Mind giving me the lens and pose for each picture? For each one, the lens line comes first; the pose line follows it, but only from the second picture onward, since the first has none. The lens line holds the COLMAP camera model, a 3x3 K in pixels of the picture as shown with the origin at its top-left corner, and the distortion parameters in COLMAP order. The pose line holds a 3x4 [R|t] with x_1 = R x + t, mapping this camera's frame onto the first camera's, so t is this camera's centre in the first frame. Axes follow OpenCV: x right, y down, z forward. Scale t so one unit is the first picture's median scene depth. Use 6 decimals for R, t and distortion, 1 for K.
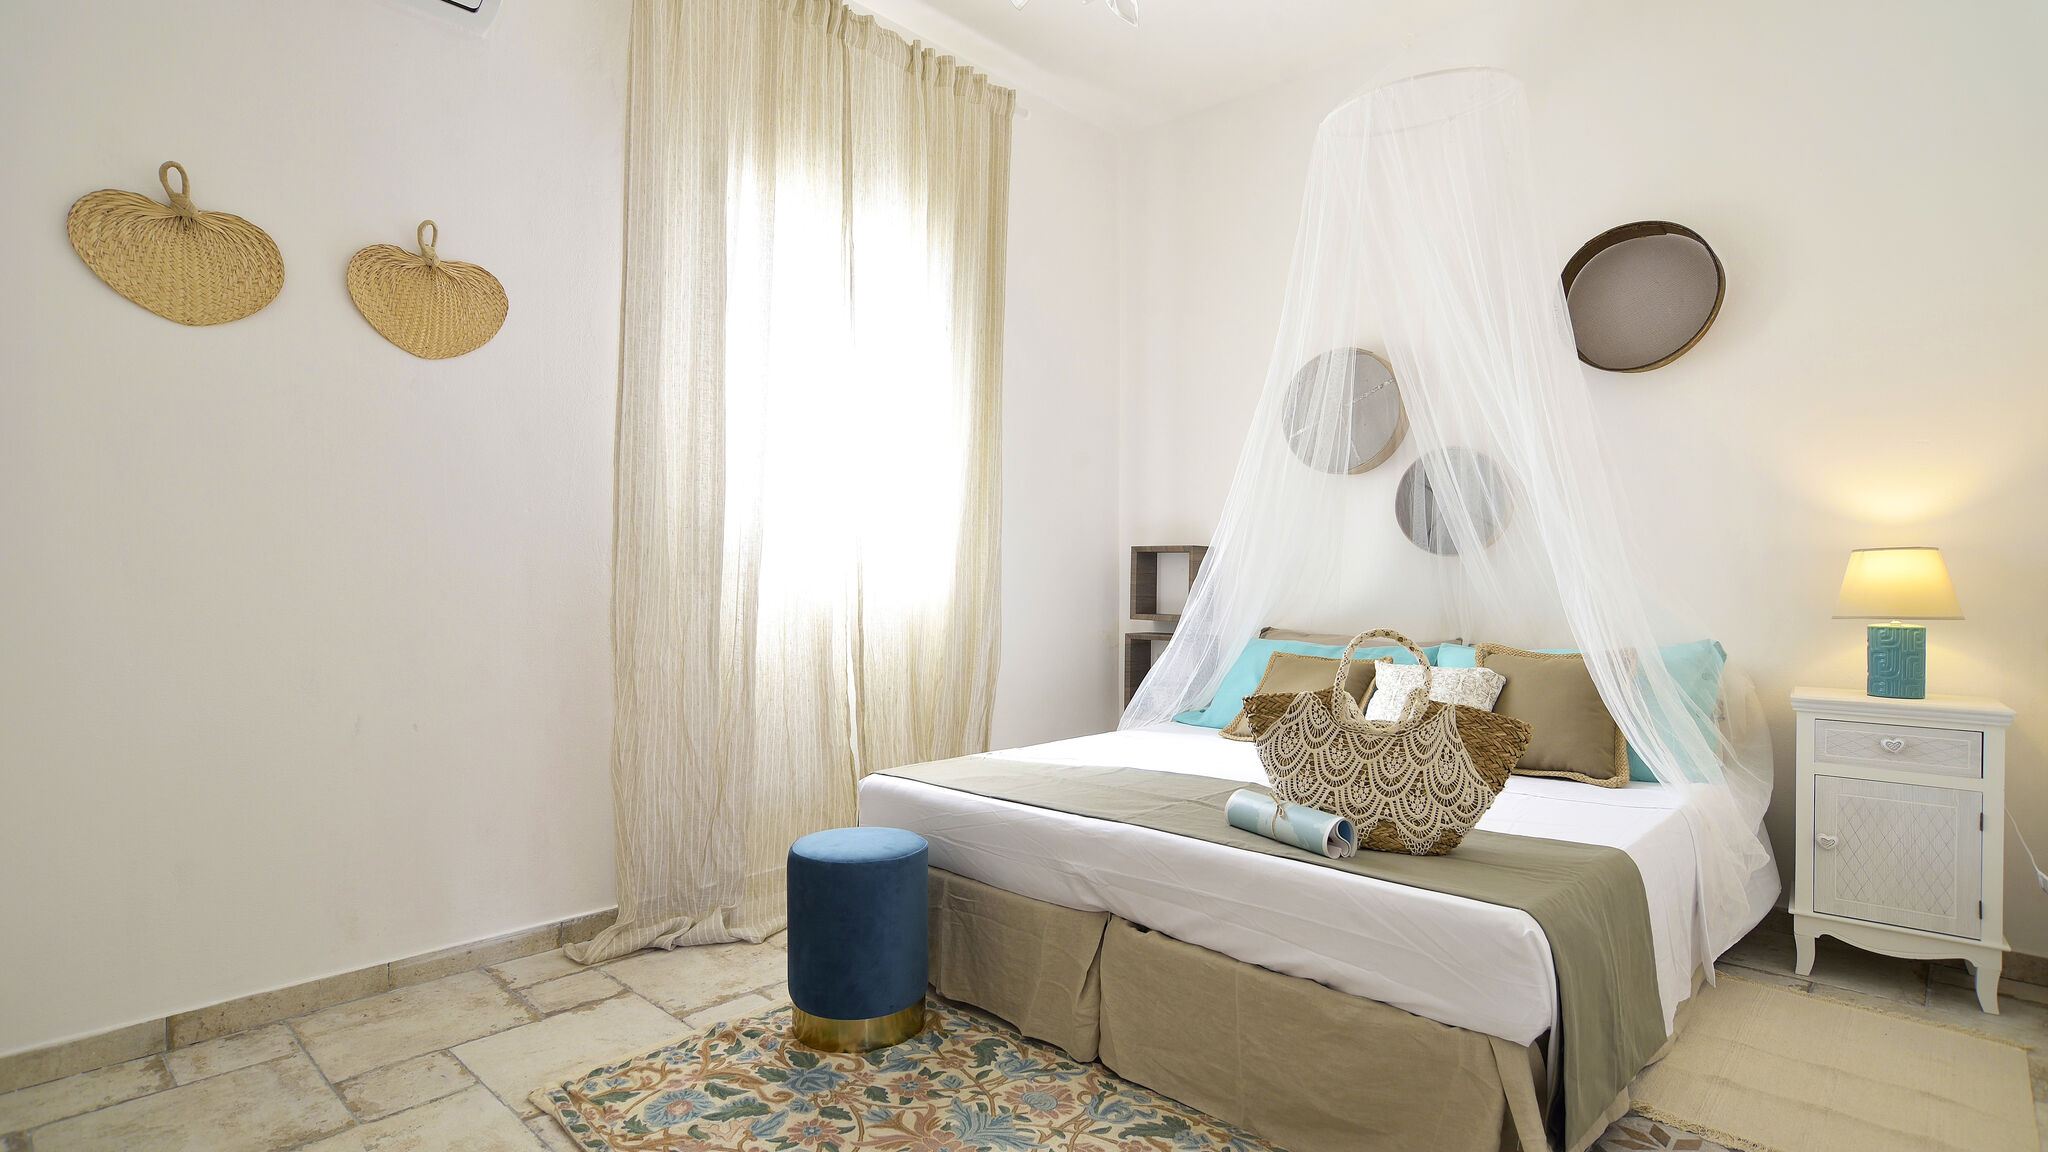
lens RADIAL K [[1029.1, 0, 1024.0], [0, 1029.1, 576.0], [0, 0, 1]] dist [-0.018029, 0.018372]
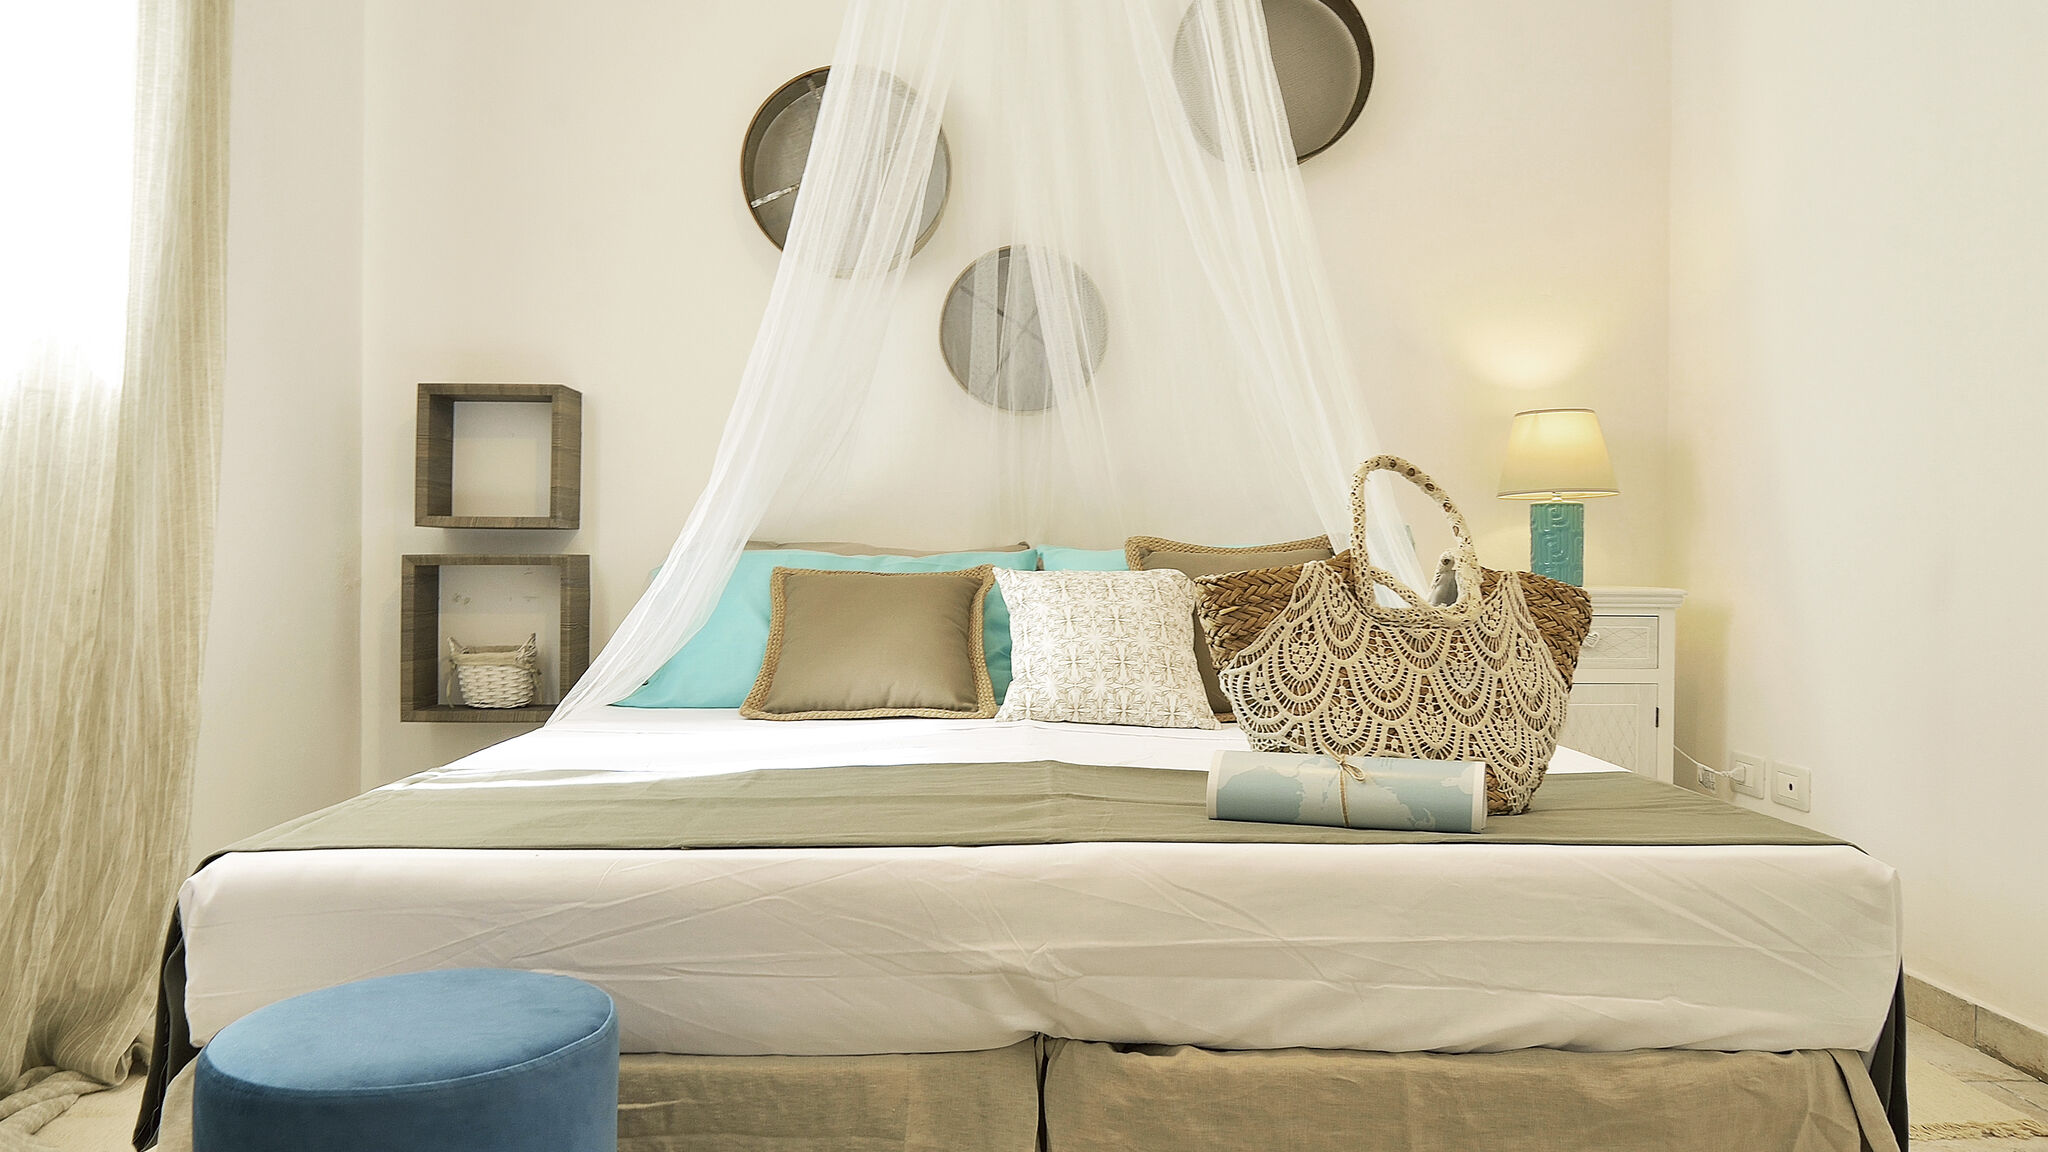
lens RADIAL K [[1484.3, 0, 1024.0], [0, 1484.3, 576.0], [0, 0, 1]] dist [-0.001544, -0.001005]
pose [[0.699056, -0.010322, 0.714992, -0.414754], [-0.001851, 0.999866, 0.016244, 0.107601], [-0.715064, -0.012679, 0.698944, 0.546655]]
